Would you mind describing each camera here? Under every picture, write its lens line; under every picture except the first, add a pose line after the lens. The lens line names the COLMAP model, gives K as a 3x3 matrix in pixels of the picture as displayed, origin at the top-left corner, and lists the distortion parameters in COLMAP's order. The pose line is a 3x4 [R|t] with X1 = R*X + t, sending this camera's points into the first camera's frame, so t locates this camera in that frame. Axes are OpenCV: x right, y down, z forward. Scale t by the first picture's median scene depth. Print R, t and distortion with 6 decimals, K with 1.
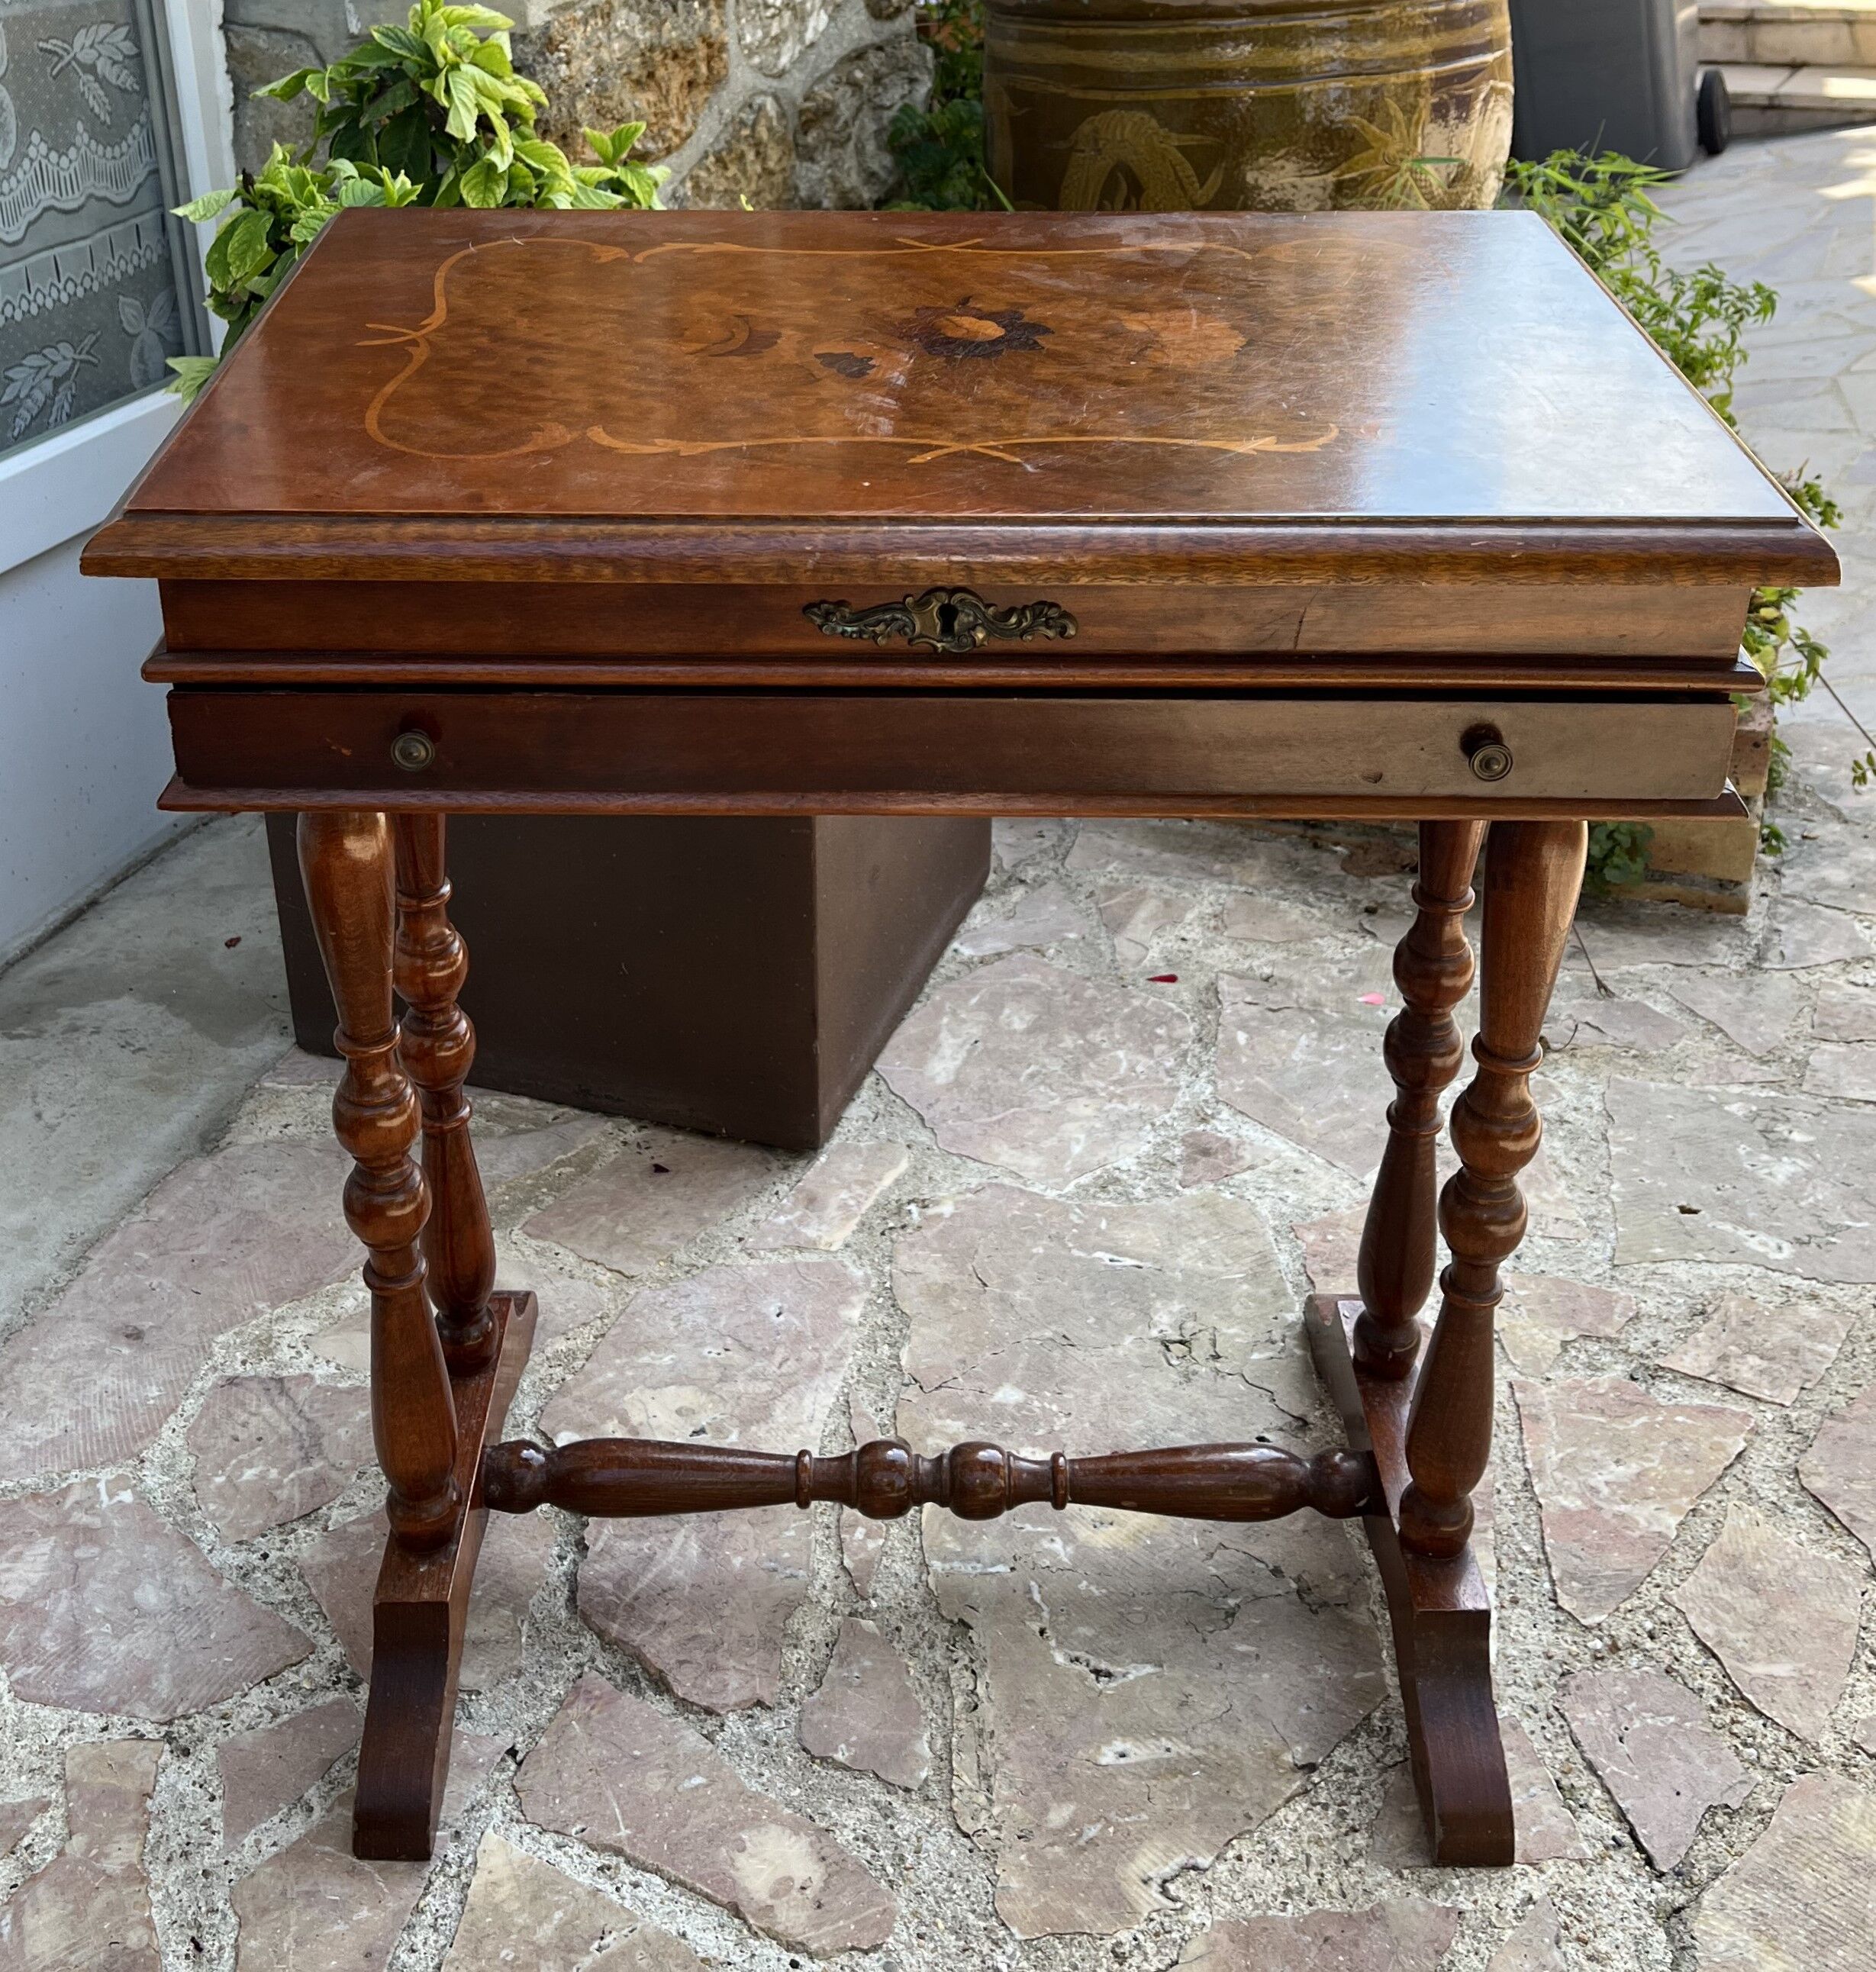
lens RADIAL K [[2337.4, 0, 868.9], [0, 2337.4, 680.4], [0, 0, 1]] dist [0.019375, 0.000000]
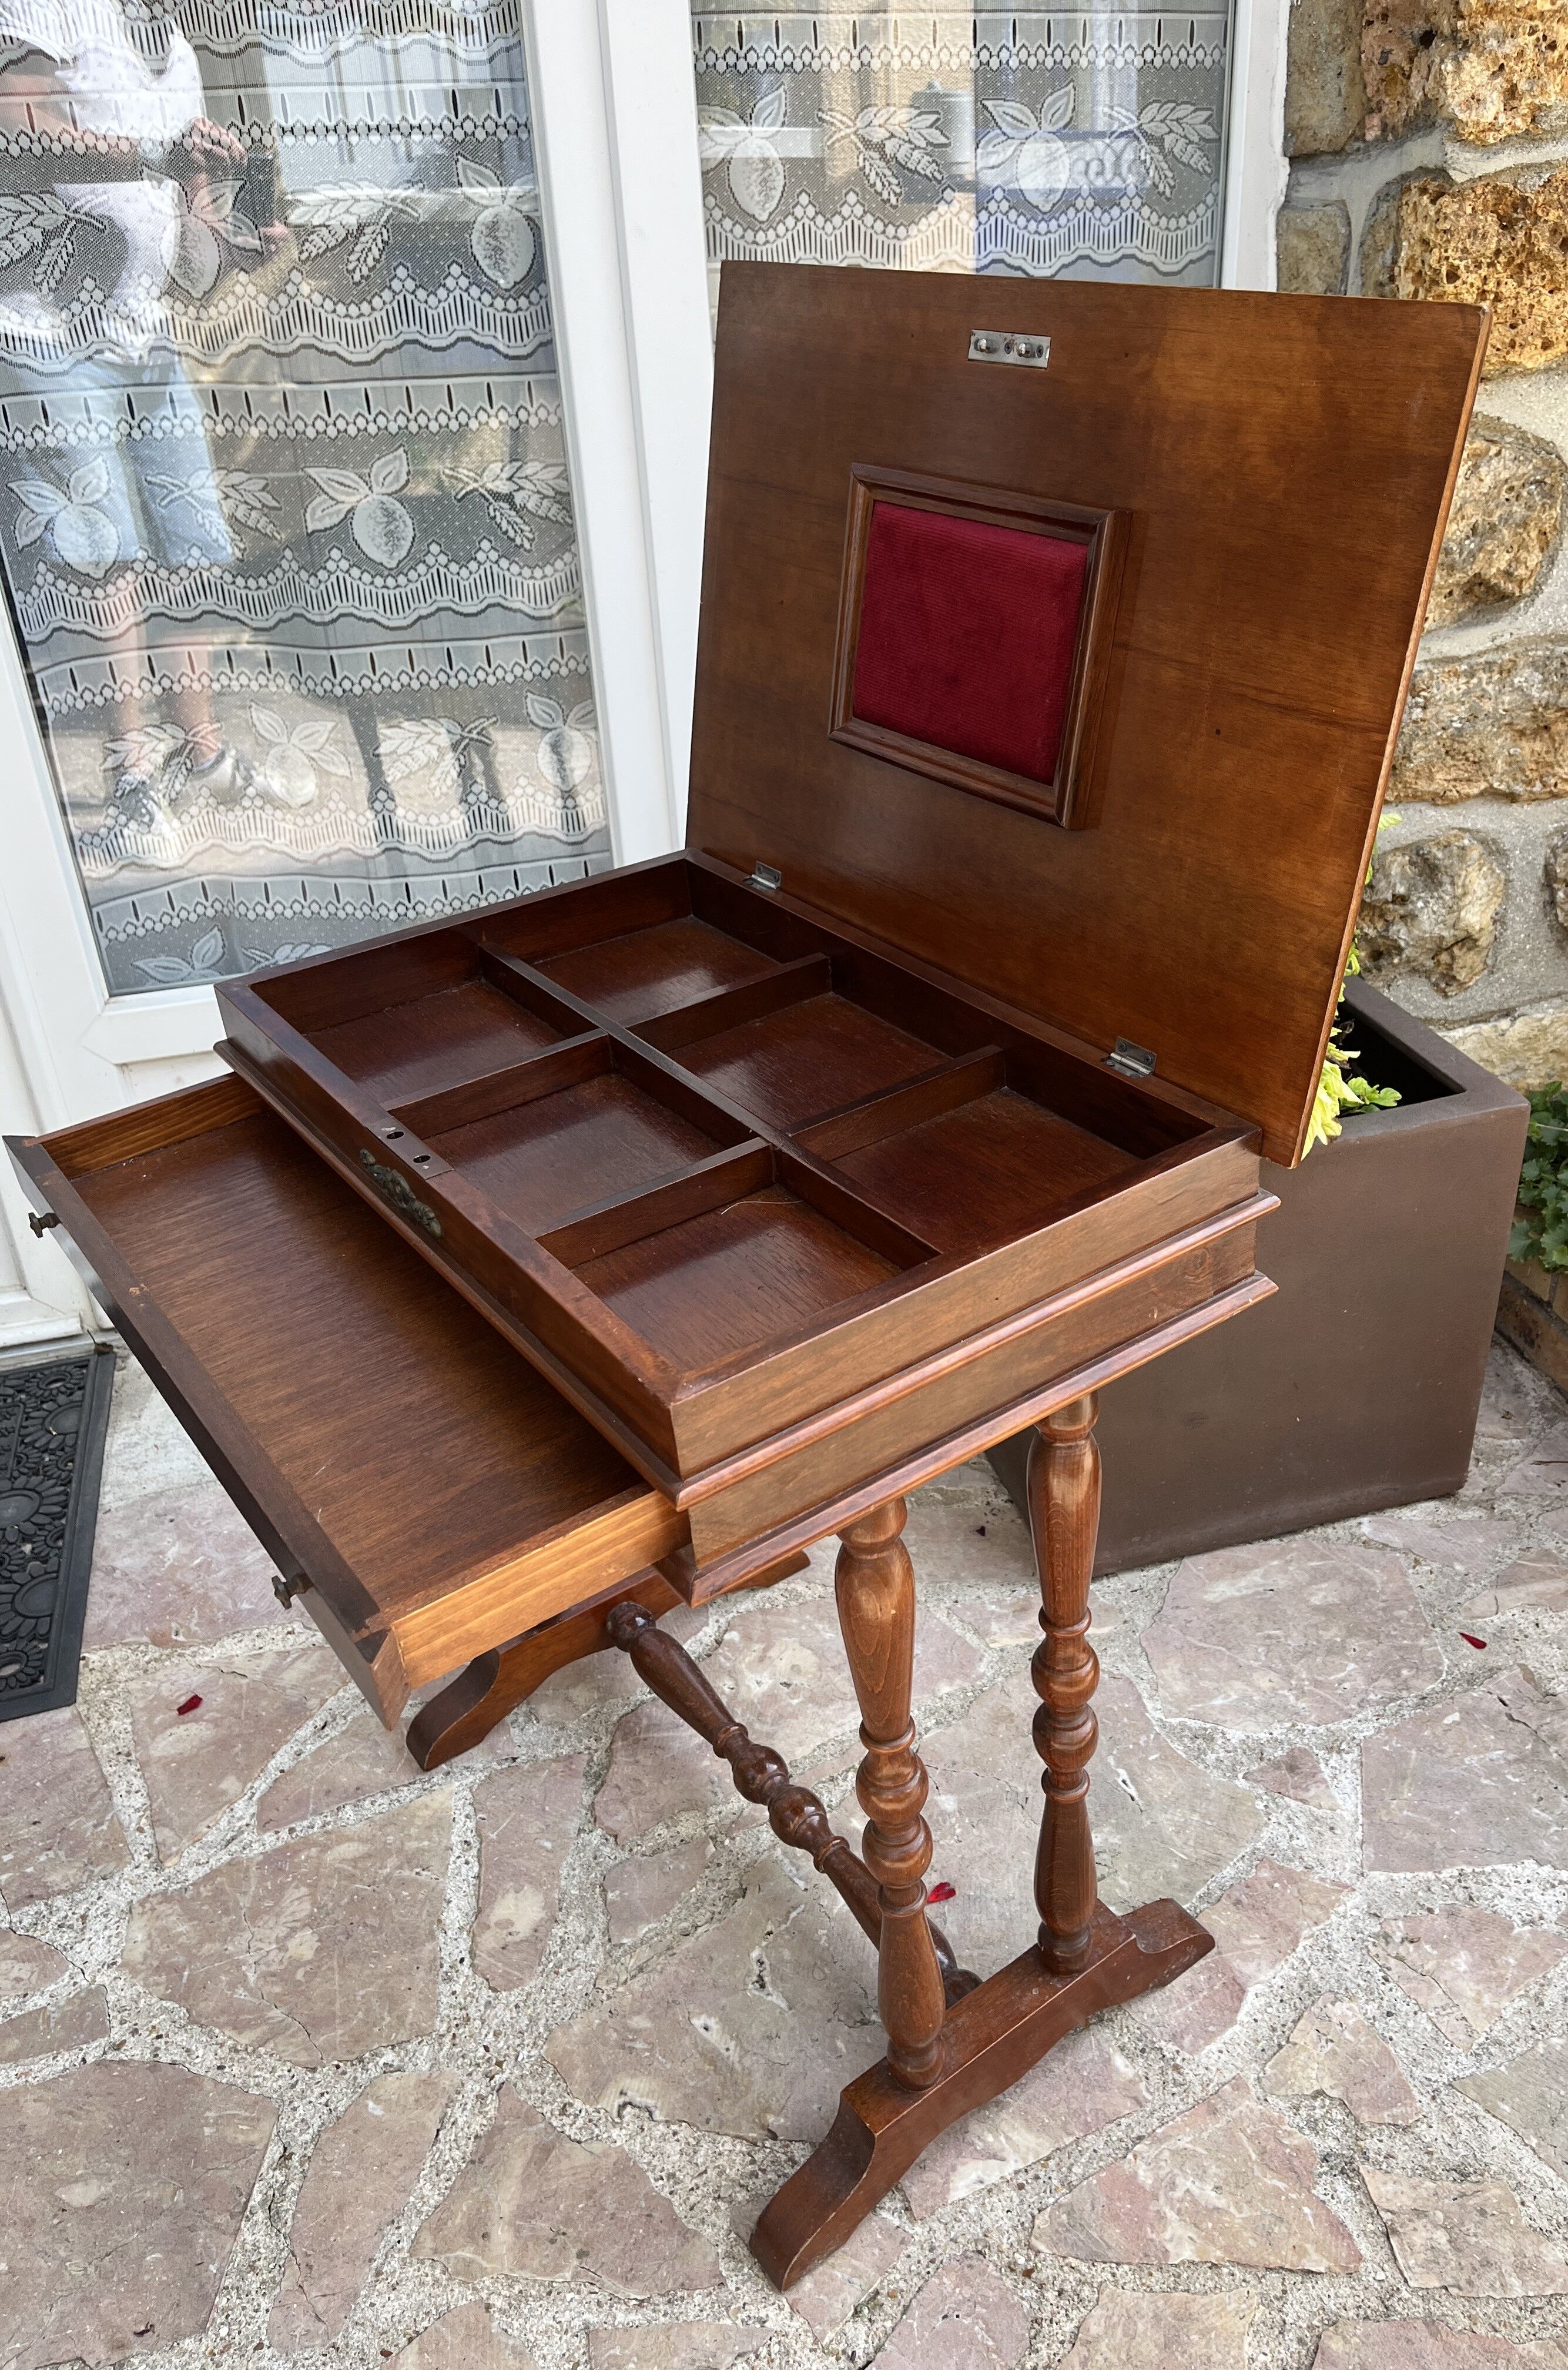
lens RADIAL K [[1795.0, 0, 921.8], [0, 1795.0, 1209.1], [0, 0, 1]] dist [0.051770, -0.071324]
pose [[0.611538, 0.401352, -0.681864, 0.648944], [-0.316003, 0.913970, 0.254560, -0.269356], [0.725371, 0.059798, 0.685756, 0.294150]]
